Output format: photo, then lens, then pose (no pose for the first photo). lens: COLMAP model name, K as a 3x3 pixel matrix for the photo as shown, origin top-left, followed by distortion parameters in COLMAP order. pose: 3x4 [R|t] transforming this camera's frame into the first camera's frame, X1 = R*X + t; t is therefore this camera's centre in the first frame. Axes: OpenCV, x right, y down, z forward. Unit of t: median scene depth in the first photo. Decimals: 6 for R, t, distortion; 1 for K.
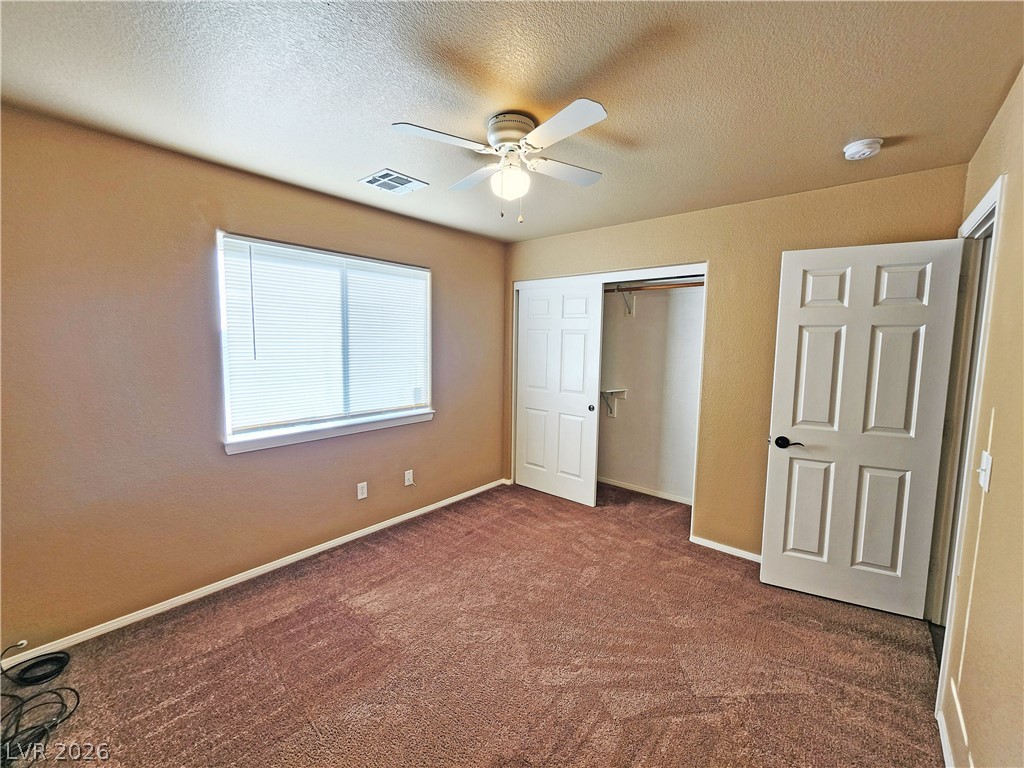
lens RADIAL K [[421.2, 0, 511.4], [0, 421.2, 378.3], [0, 0, 1]] dist [0.001981, -0.000245]
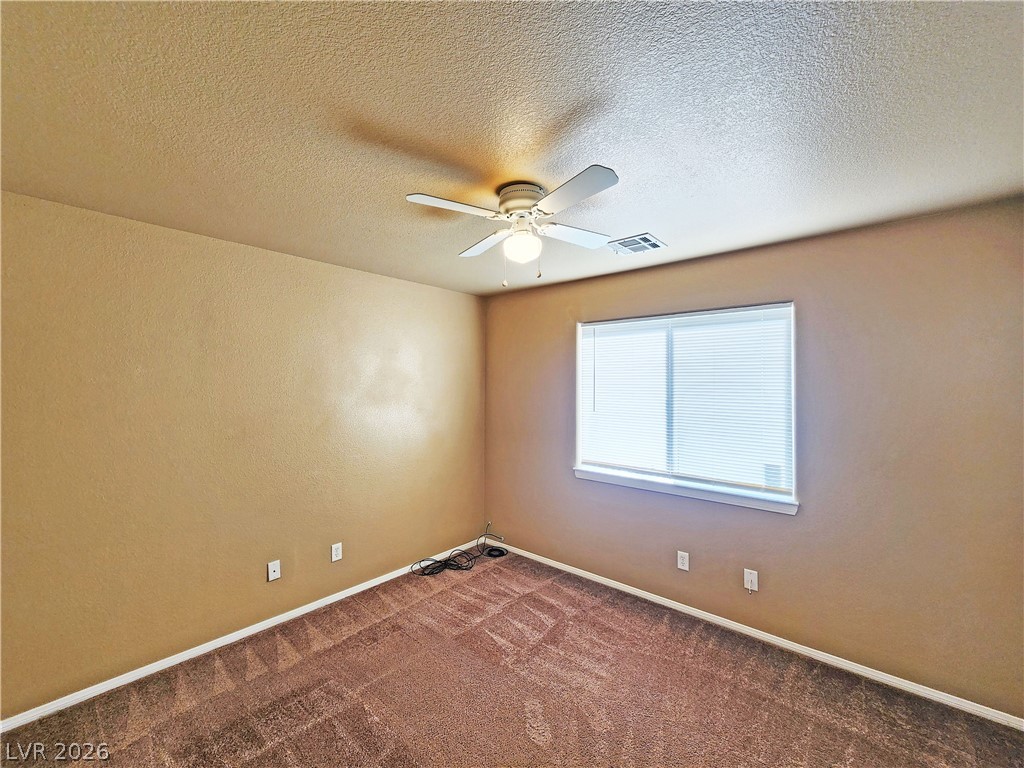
lens RADIAL K [[421.2, 0, 512.6], [0, 421.2, 382.9], [0, 0, 1]] dist [0.001981, -0.000245]
pose [[-0.005710, -0.022938, -0.999721, 0.616363], [-0.102265, 0.994509, -0.022234, -0.066318], [0.994741, 0.102110, -0.008024, 0.632216]]
